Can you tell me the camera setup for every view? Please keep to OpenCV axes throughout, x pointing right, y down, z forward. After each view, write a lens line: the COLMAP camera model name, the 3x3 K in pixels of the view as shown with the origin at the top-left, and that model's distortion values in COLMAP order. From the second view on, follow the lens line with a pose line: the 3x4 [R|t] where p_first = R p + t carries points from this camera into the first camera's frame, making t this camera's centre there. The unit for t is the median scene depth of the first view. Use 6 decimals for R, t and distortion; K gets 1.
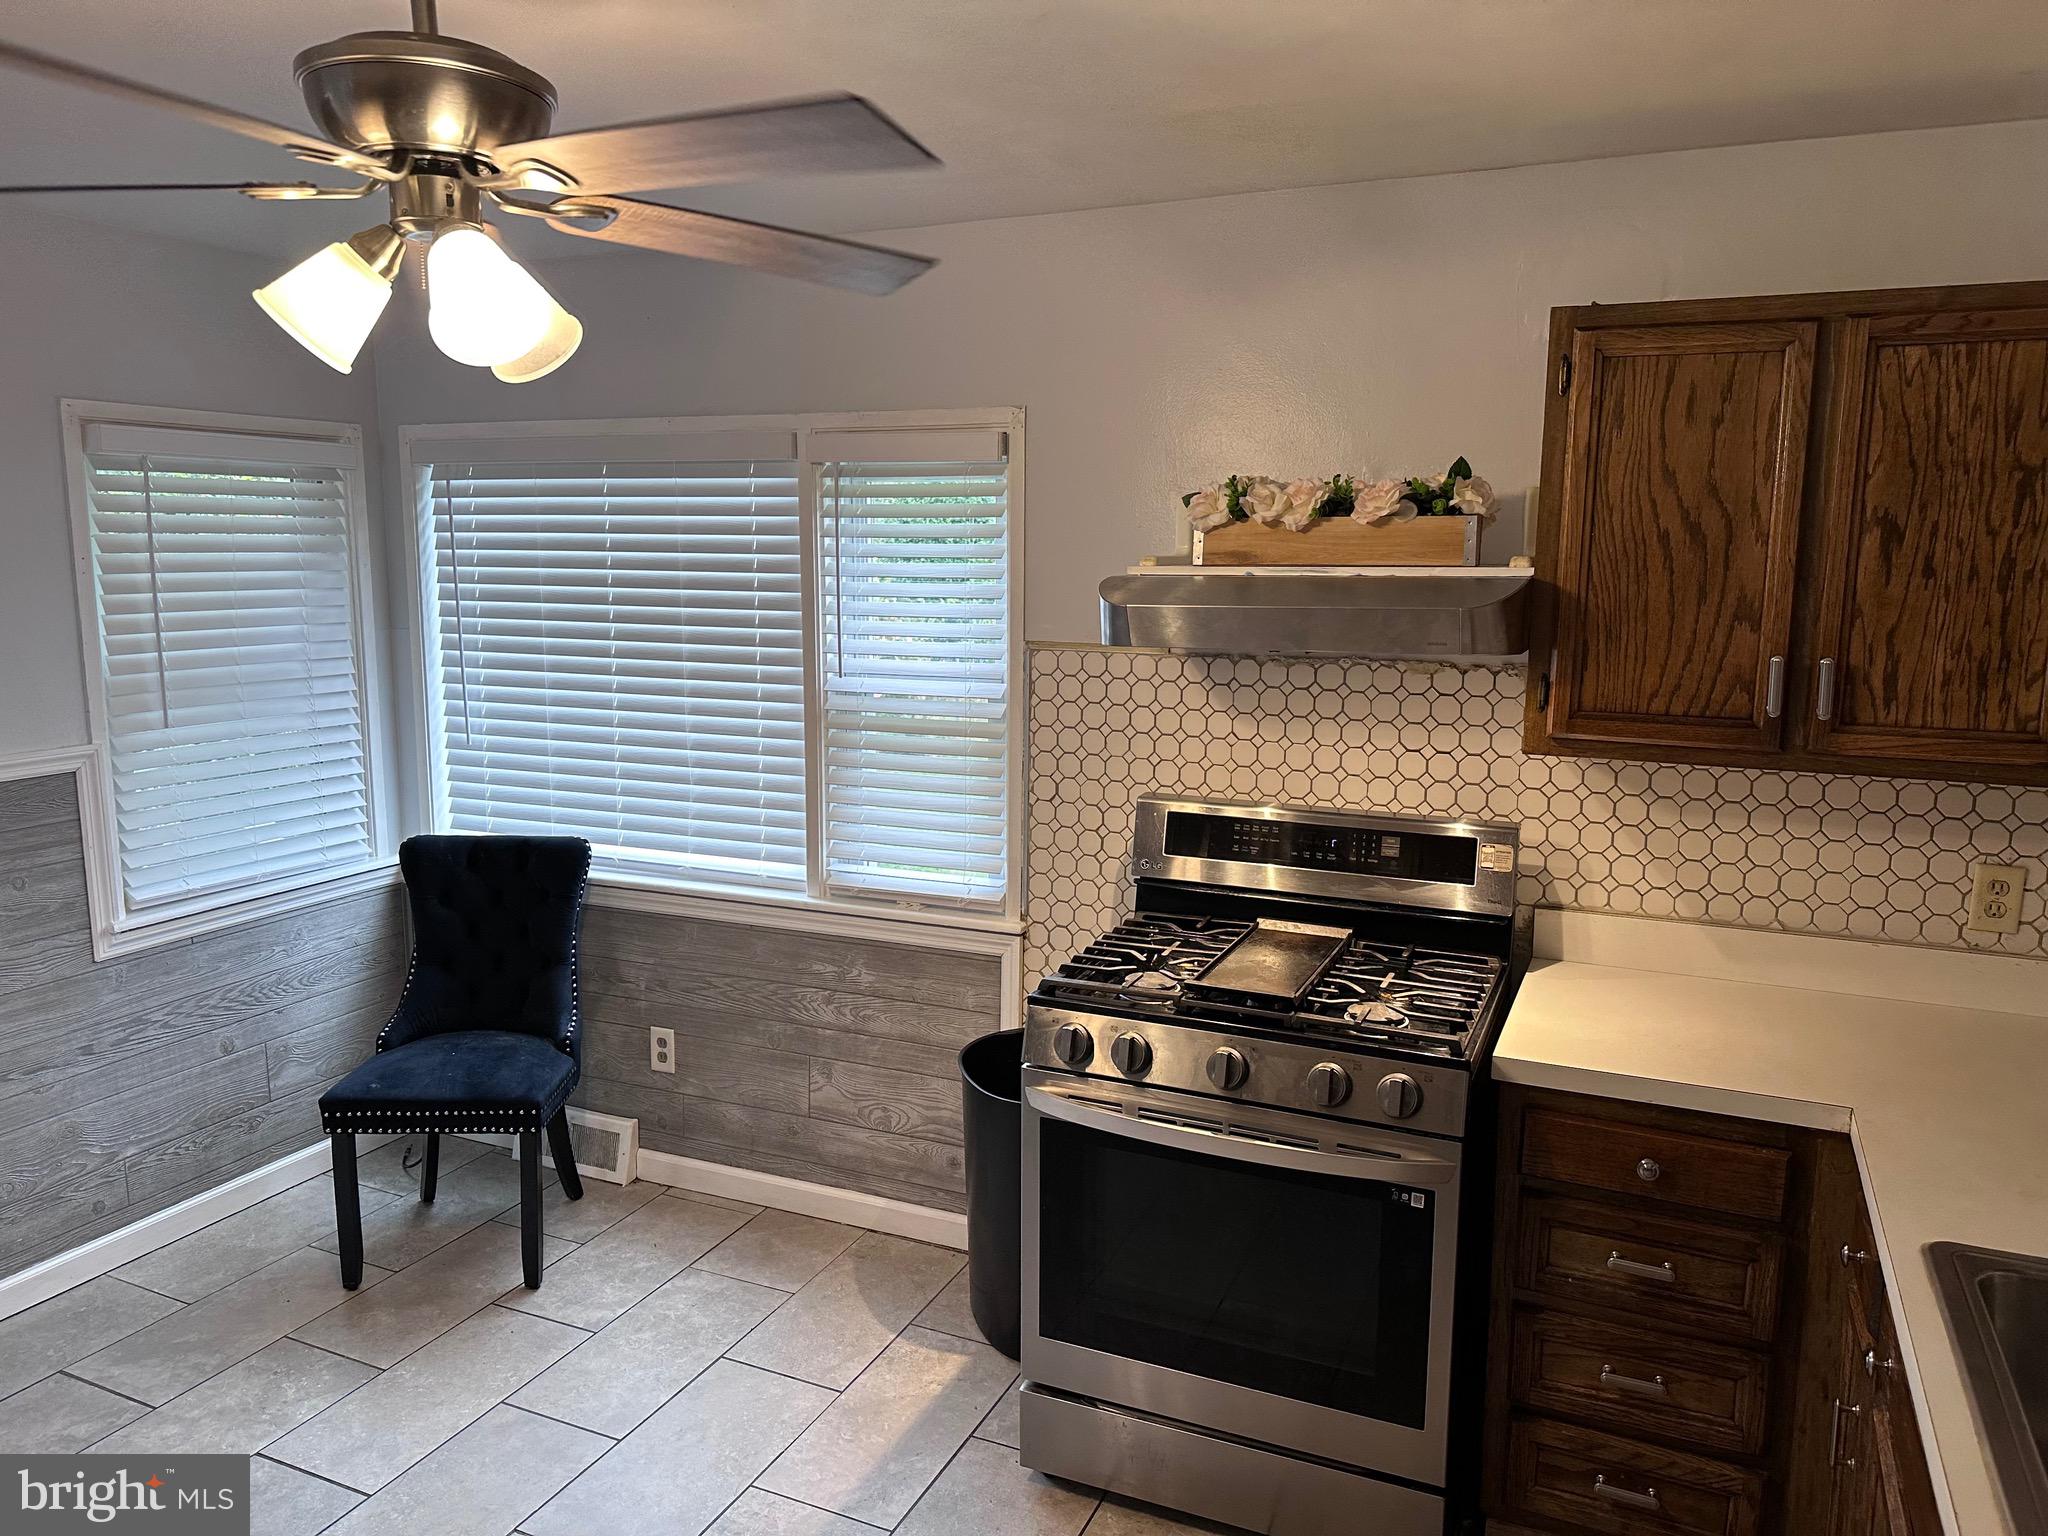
lens RADIAL K [[1439.5, 0, 1039.6], [0, 1439.5, 755.4], [0, 0, 1]] dist [0.013491, -0.010927]
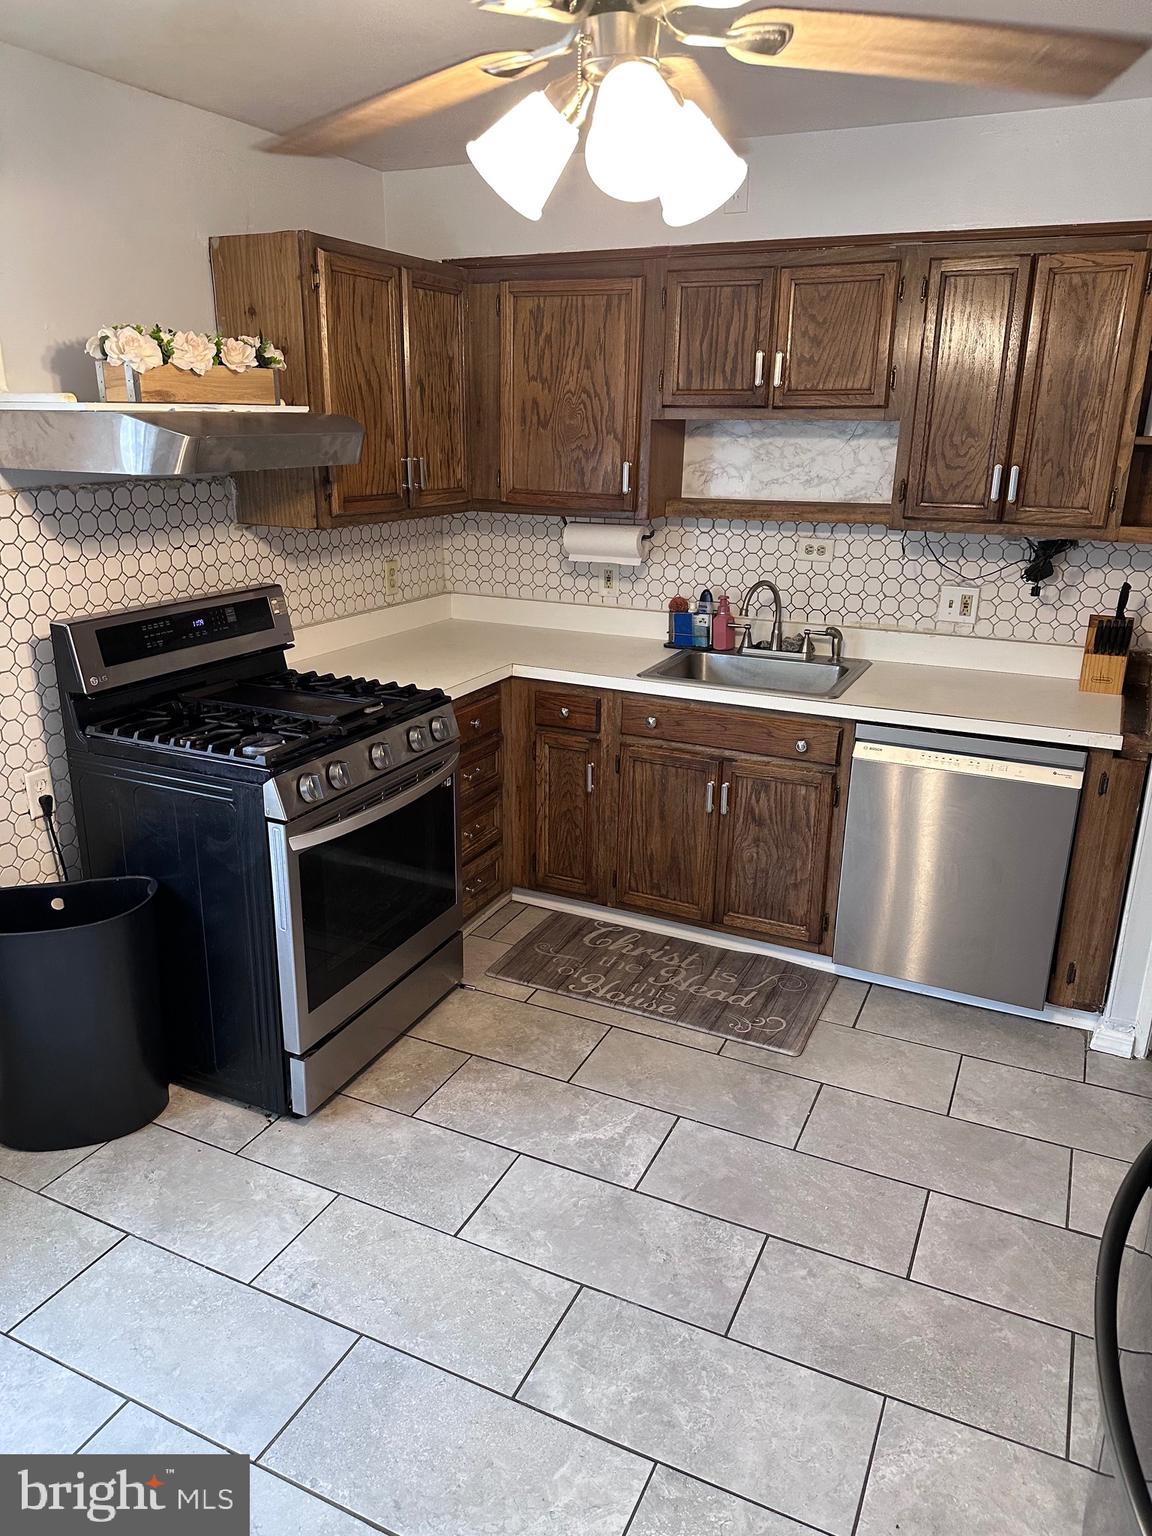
lens RADIAL K [[1079.6, 0, 579.4], [0, 1079.6, 775.5], [0, 0, 1]] dist [0.013491, -0.010927]
pose [[0.020636, -0.316874, 0.948243, -0.781565], [0.133837, 0.940784, 0.311469, -0.070502], [-0.990788, 0.120483, 0.061823, 0.605831]]
